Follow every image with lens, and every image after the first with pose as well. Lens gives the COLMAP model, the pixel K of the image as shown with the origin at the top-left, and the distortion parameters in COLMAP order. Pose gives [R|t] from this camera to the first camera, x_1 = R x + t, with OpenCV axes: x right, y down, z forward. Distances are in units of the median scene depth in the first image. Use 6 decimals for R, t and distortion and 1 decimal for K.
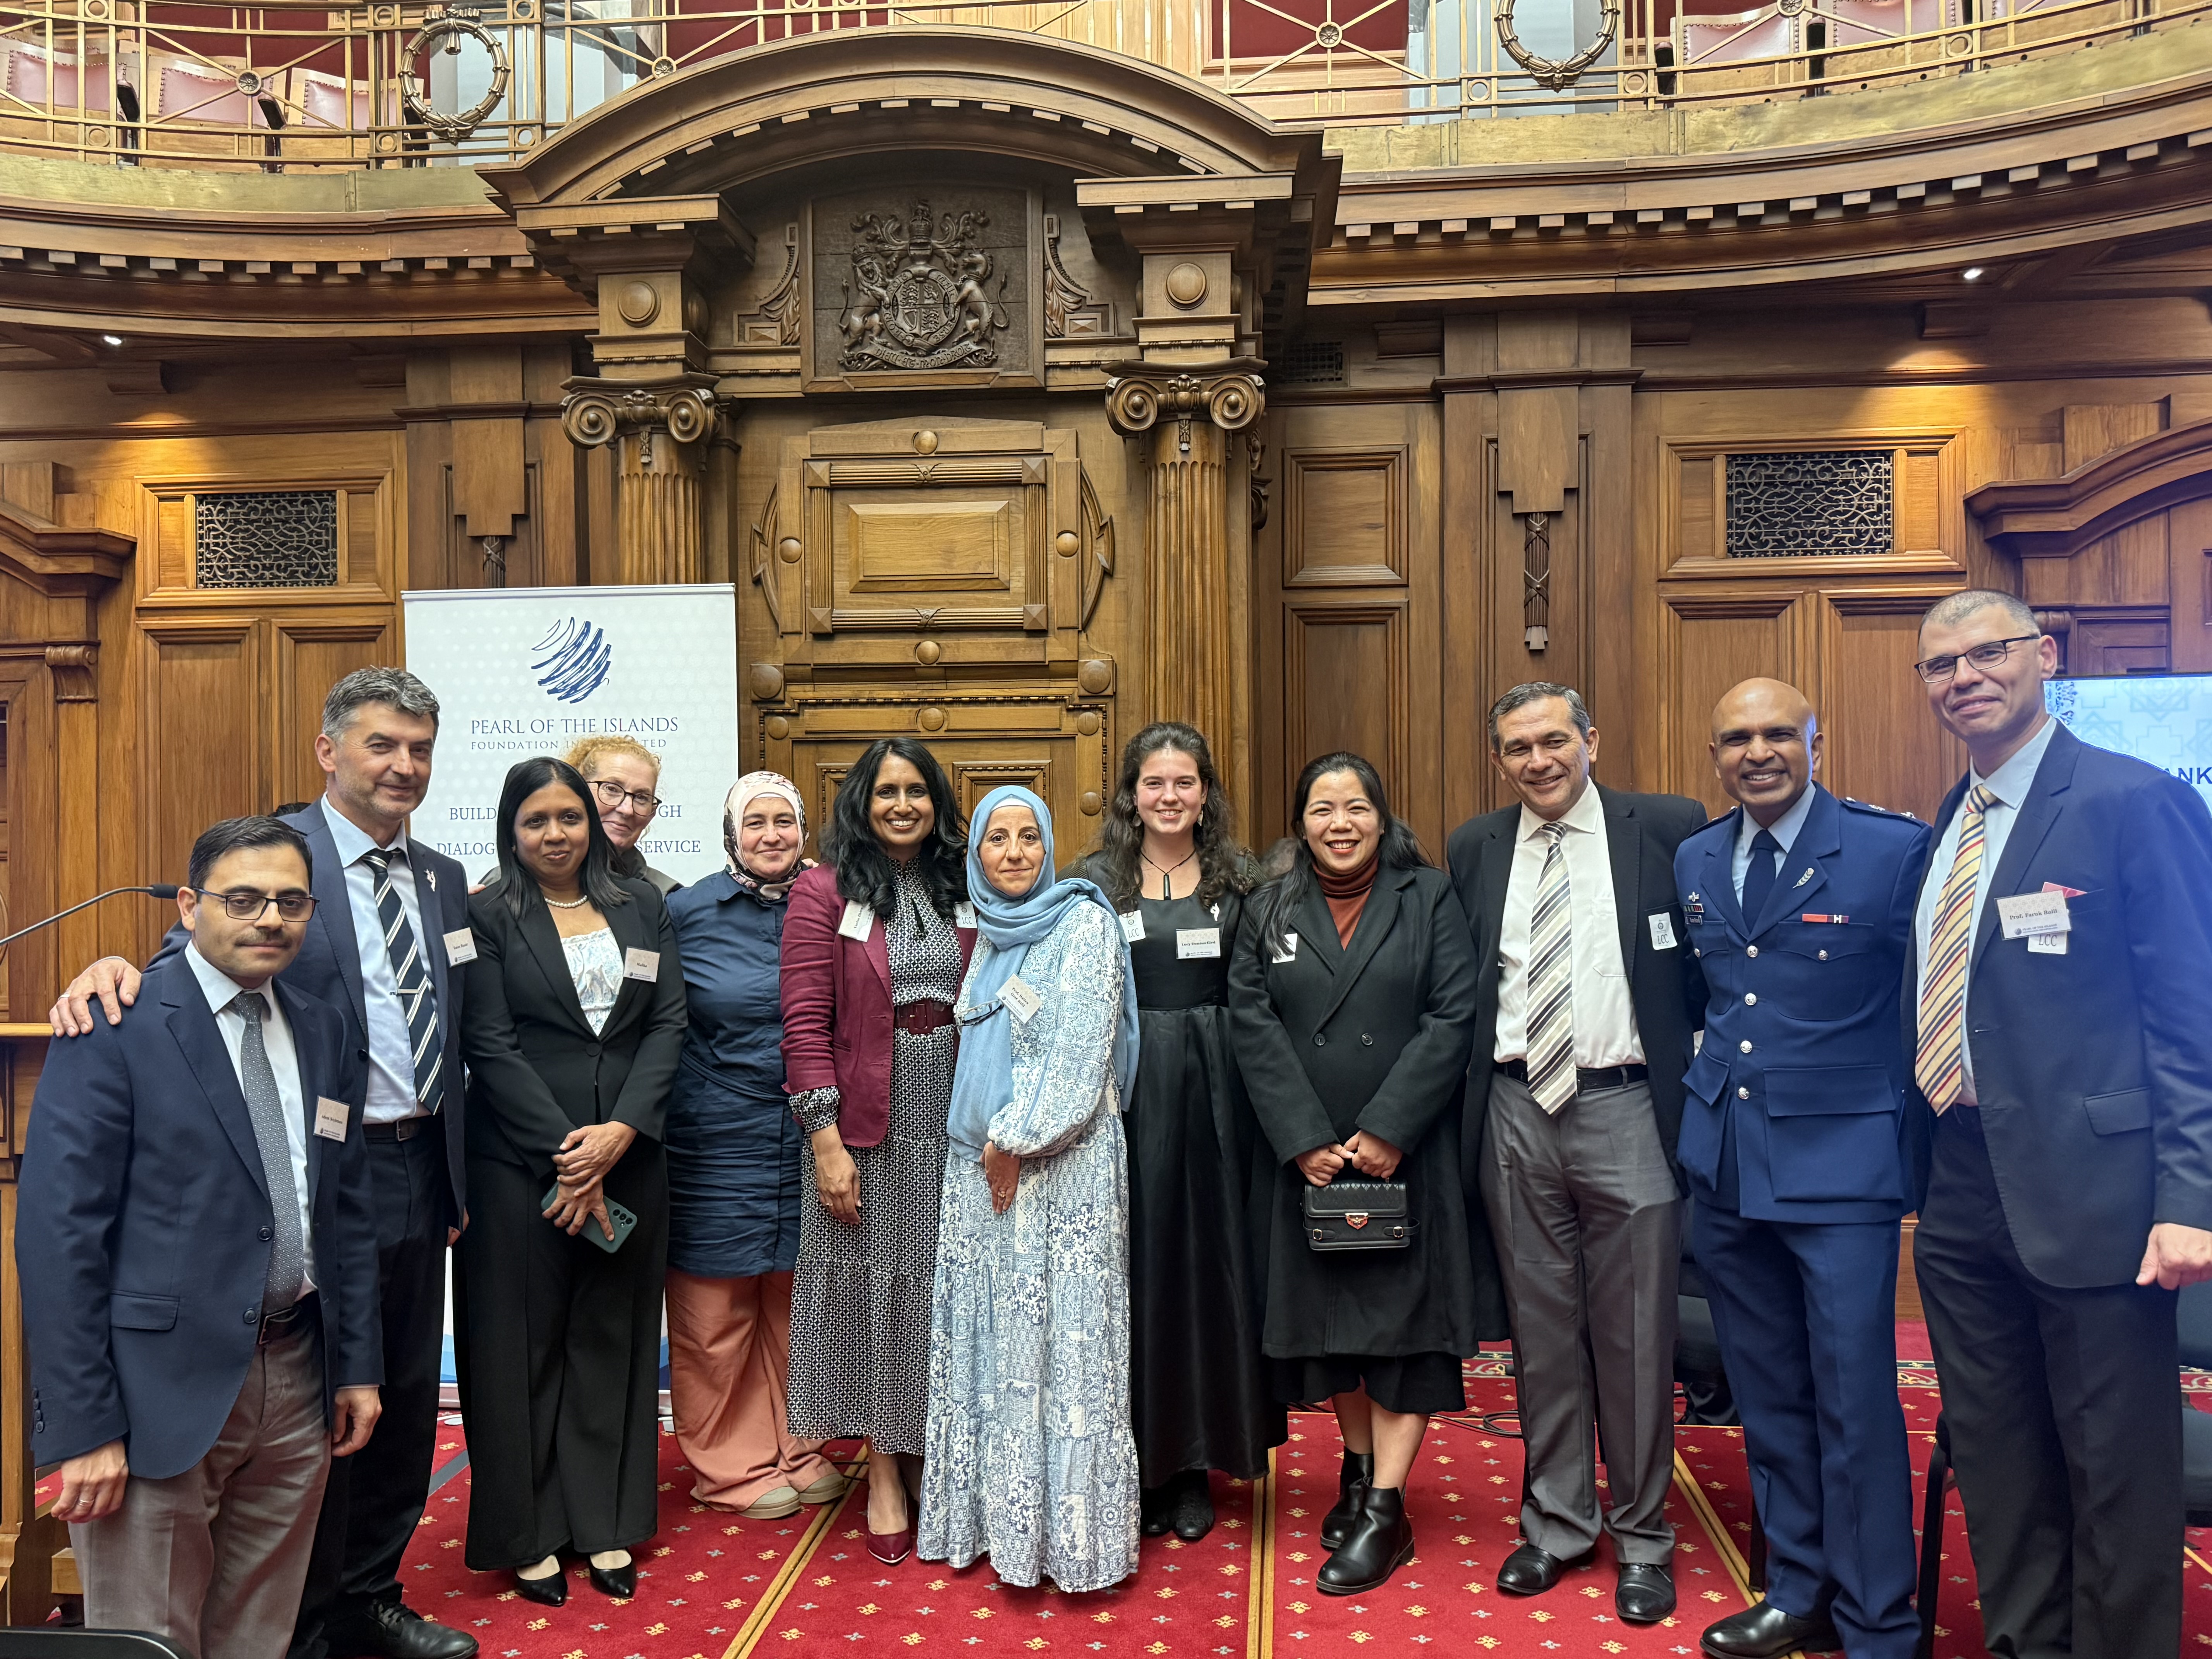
lens RADIAL K [[1723.8, 0, 1106.0], [0, 1723.8, 829.5], [0, 0, 1]] dist [0.159147, -0.295296]
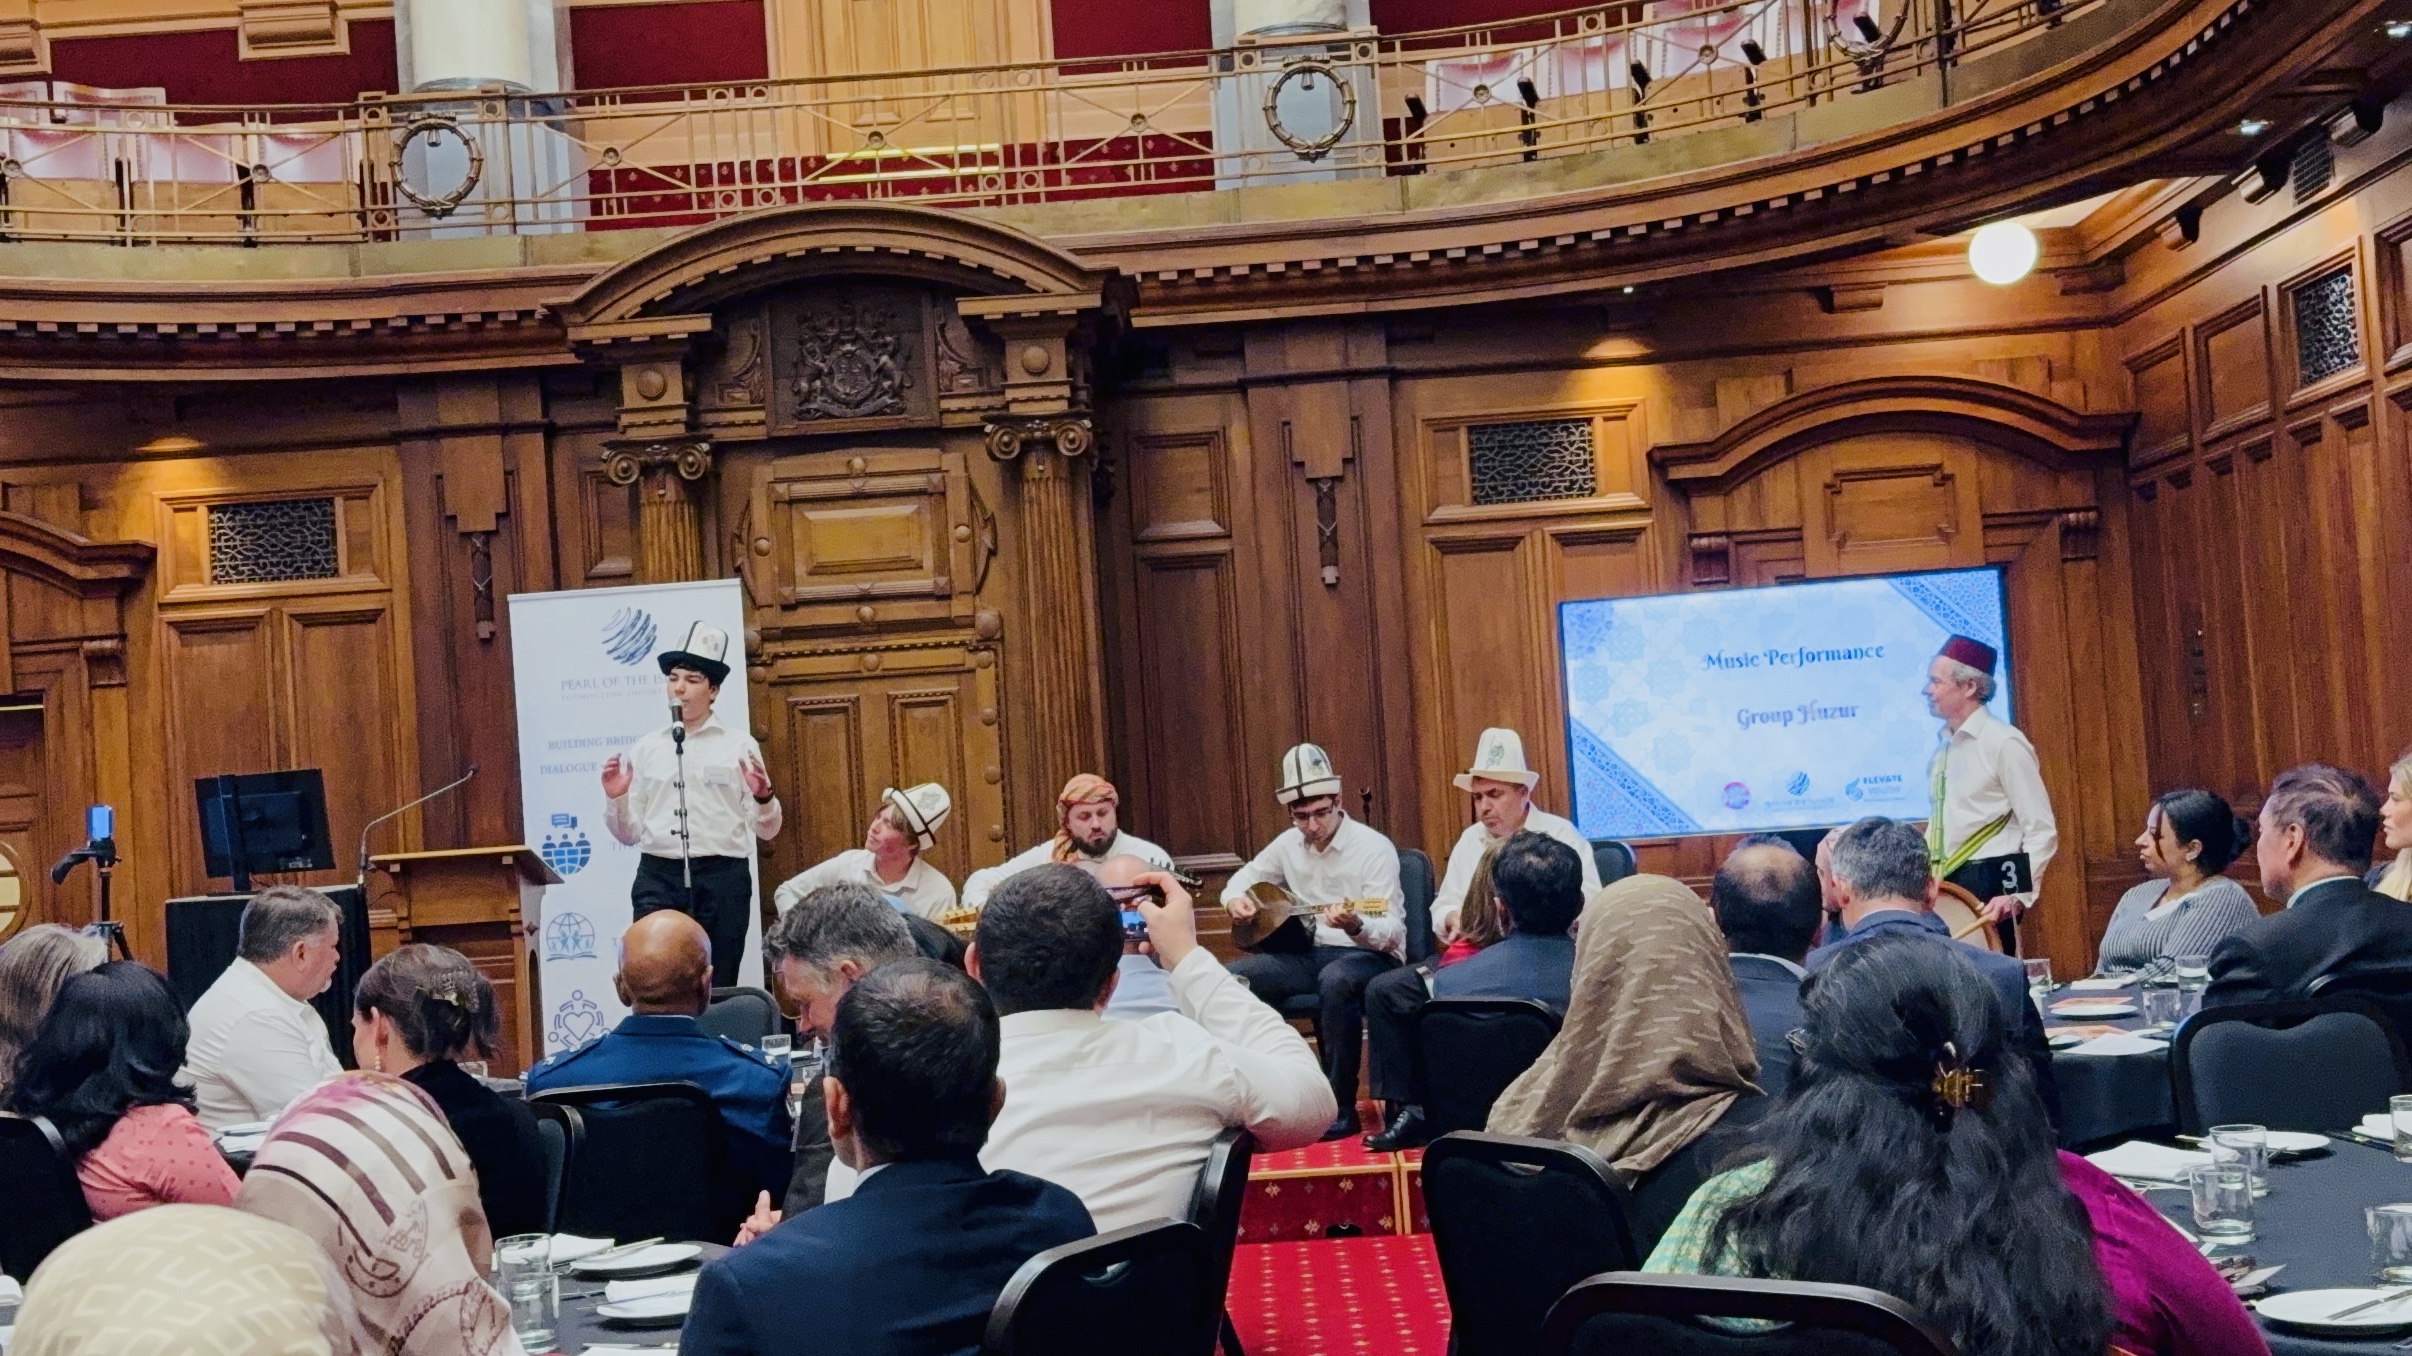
lens RADIAL K [[2745.9, 0, 1198.0], [0, 2745.9, 684.4], [0, 0, 1]] dist [0.209378, -0.411006]
pose [[0.995739, -0.053017, 0.075447, -0.006805], [0.056488, 0.997405, -0.044636, 0.067198], [-0.072885, 0.048708, 0.996150, -1.219095]]
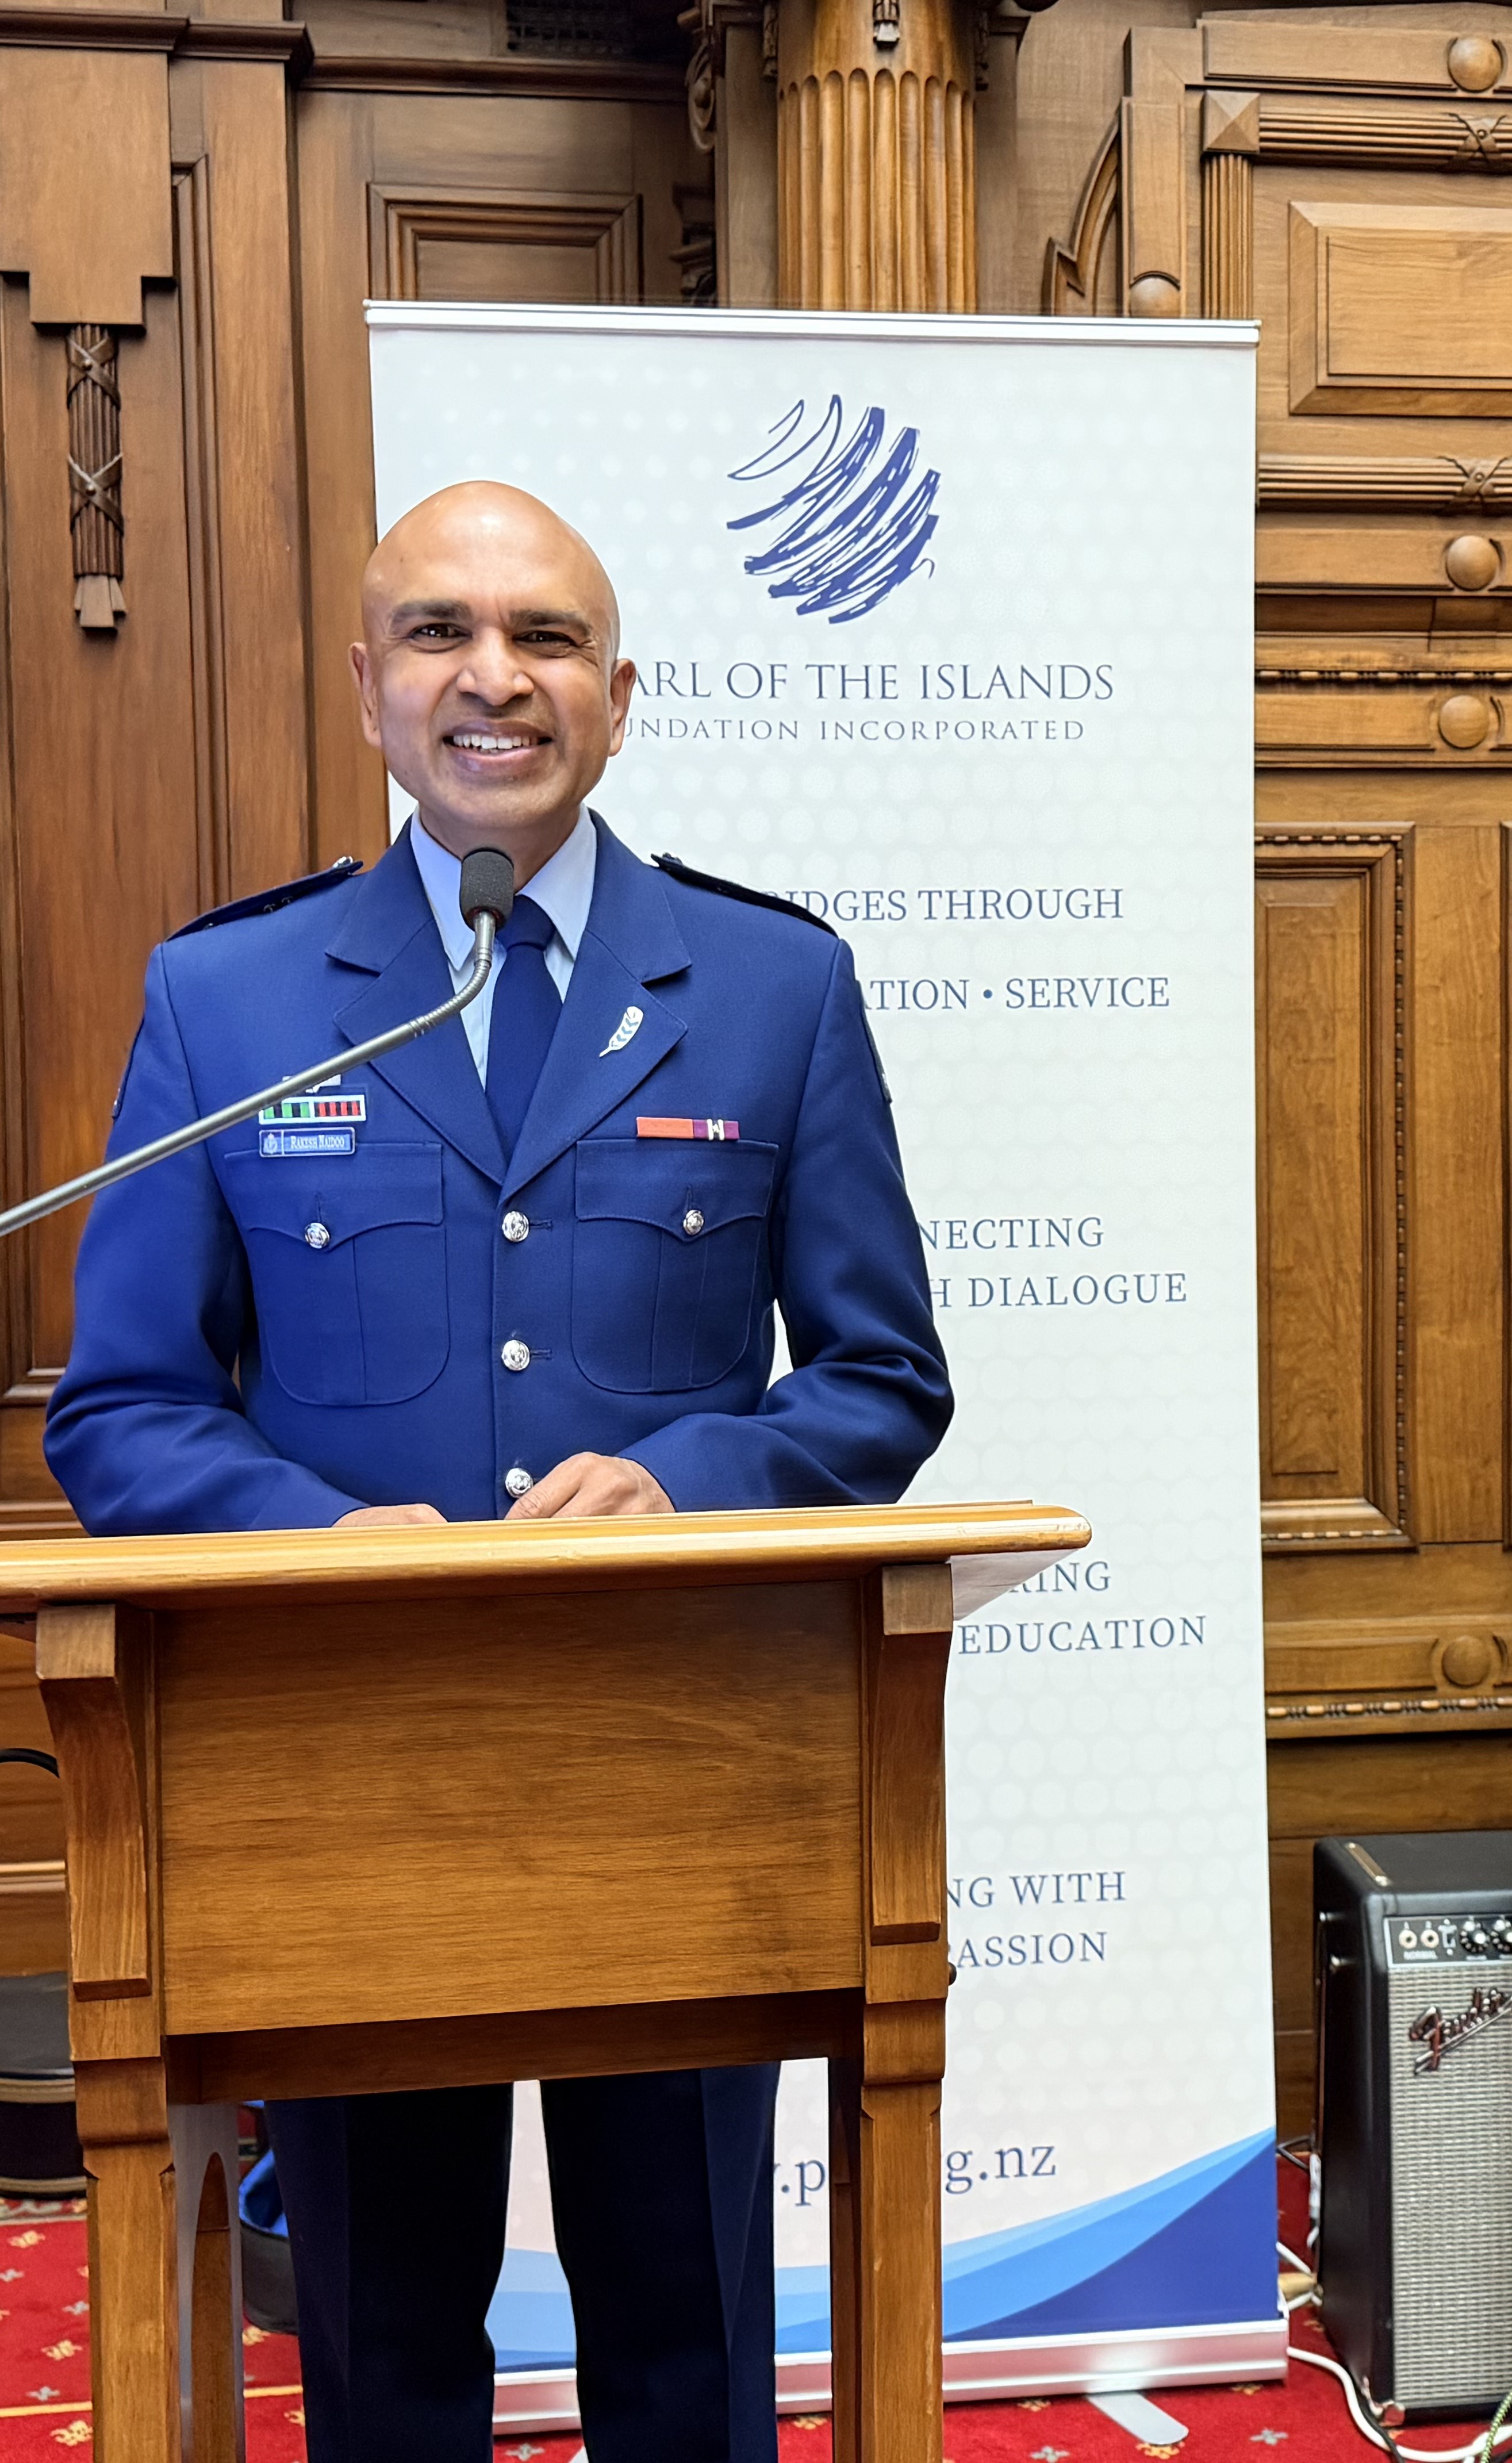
lens RADIAL K [[2661.9, 0, 1041.9], [0, 2661.9, 1218.3], [0, 0, 1]] dist [0.183735, -0.396482]
pose [[0.971324, -0.011701, 0.237470, -0.365183], [0.000702, 0.998925, 0.046349, 0.029336], [-0.237757, -0.044853, 0.970288, 0.362889]]
